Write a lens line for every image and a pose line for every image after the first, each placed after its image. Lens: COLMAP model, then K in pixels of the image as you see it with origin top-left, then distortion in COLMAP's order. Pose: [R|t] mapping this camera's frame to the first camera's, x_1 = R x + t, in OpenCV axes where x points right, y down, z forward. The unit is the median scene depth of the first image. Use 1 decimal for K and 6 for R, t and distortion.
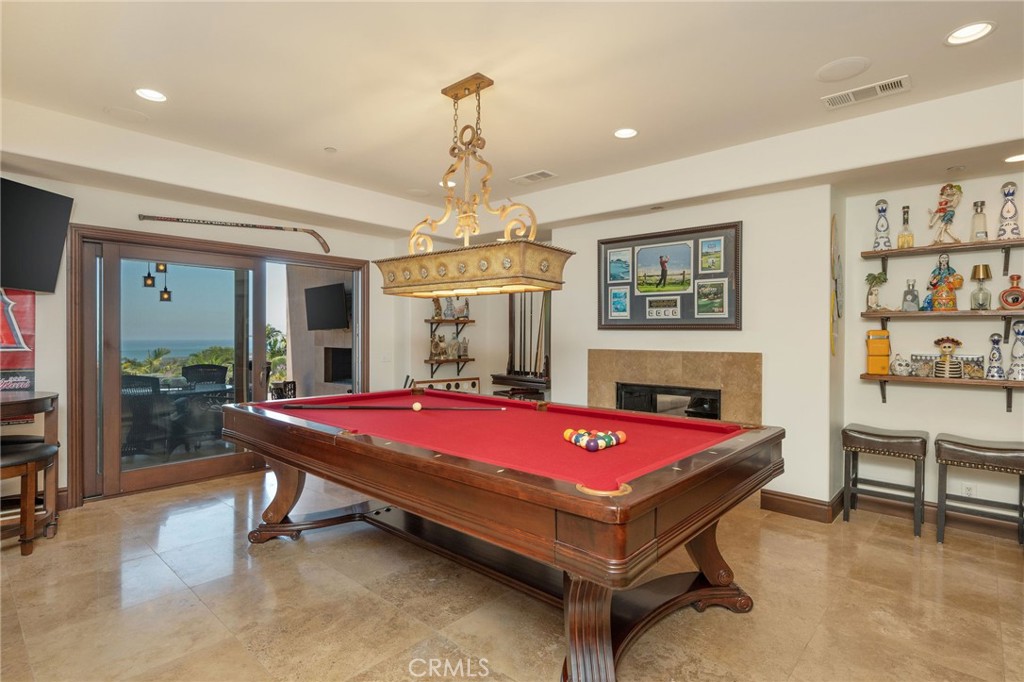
lens RADIAL K [[513.2, 0, 513.9], [0, 513.2, 338.8], [0, 0, 1]] dist [-0.000766, -0.000448]
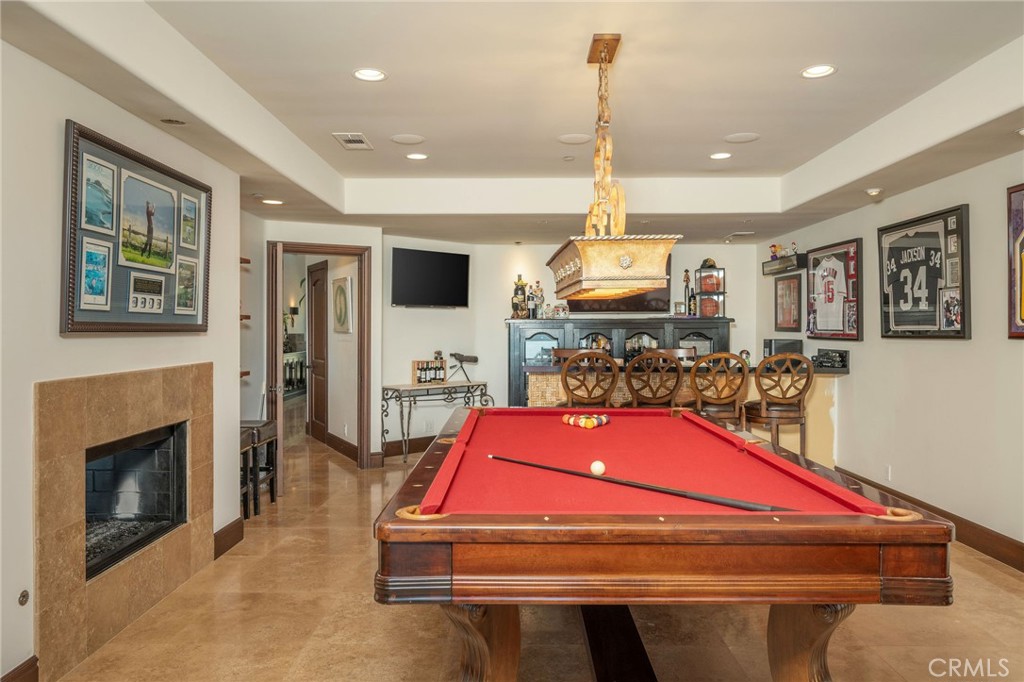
lens RADIAL K [[707.9, 0, 513.8], [0, 707.9, 333.7], [0, 0, 1]] dist [0.000501, 0.000086]
pose [[-0.661412, -0.013298, 0.749905, -0.544600], [0.001611, 0.999815, 0.019150, -0.030079], [-0.750021, 0.013874, -0.661269, 1.182168]]
